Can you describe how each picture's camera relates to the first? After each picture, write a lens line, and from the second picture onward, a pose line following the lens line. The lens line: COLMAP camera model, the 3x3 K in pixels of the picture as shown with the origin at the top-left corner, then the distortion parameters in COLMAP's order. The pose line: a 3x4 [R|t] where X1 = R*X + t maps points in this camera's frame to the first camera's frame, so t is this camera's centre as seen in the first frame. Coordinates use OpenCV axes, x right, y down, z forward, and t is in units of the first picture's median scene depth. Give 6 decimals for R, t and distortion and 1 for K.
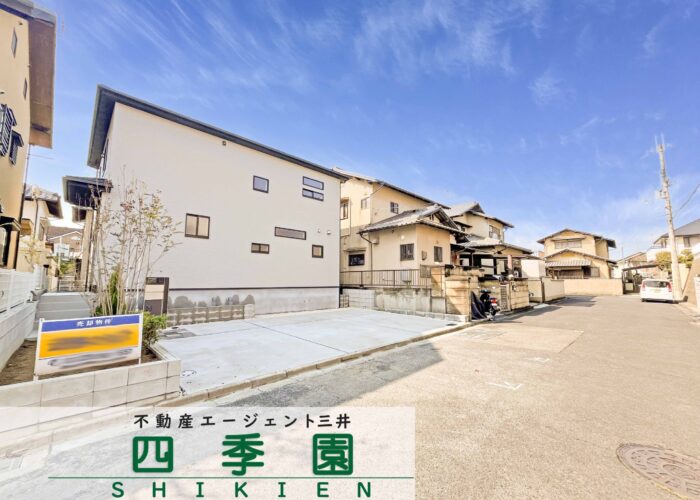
lens RADIAL K [[284.9, 0, 332.2], [0, 284.9, 252.3], [0, 0, 1]] dist [-0.001294, -0.000087]
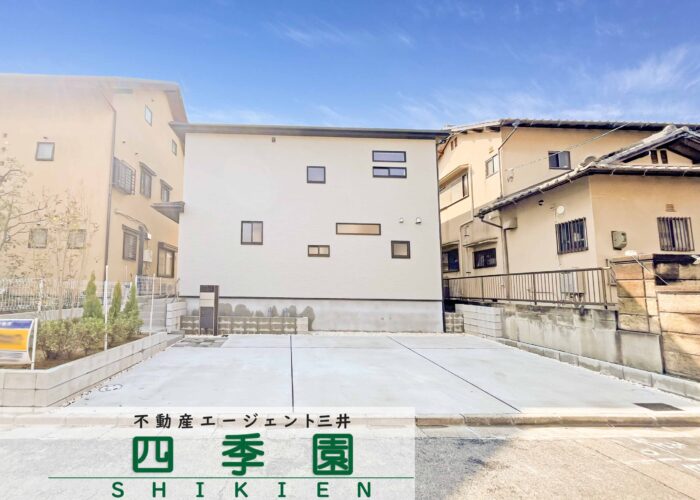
lens RADIAL K [[297.2, 0, 291.1], [0, 297.2, 259.9], [0, 0, 1]] dist [0.001350, 0.000025]
pose [[0.750422, -0.057261, -0.658474, 0.239227], [0.054089, 0.998219, -0.025164, 0.027437], [0.658742, -0.016732, 0.752182, 0.272917]]
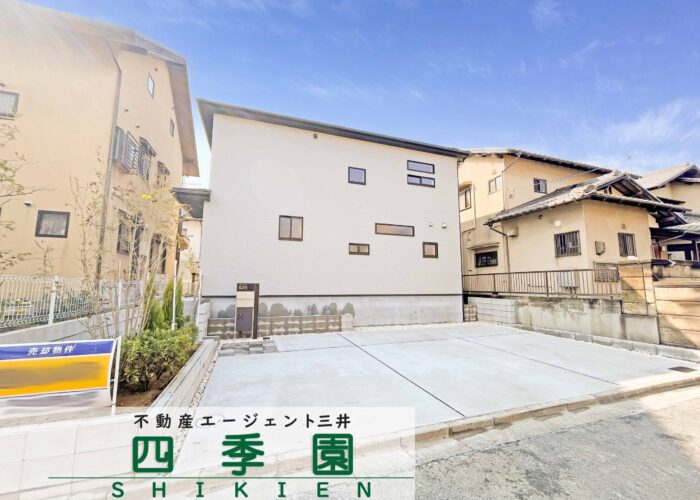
lens RADIAL K [[275.9, 0, 348.2], [0, 275.9, 250.6], [0, 0, 1]] dist [-0.001361, -0.000296]
pose [[0.922219, -0.049218, -0.383522, 0.034630], [0.039112, 0.998652, -0.034111, 0.016755], [0.384684, 0.016457, 0.922901, 0.202064]]
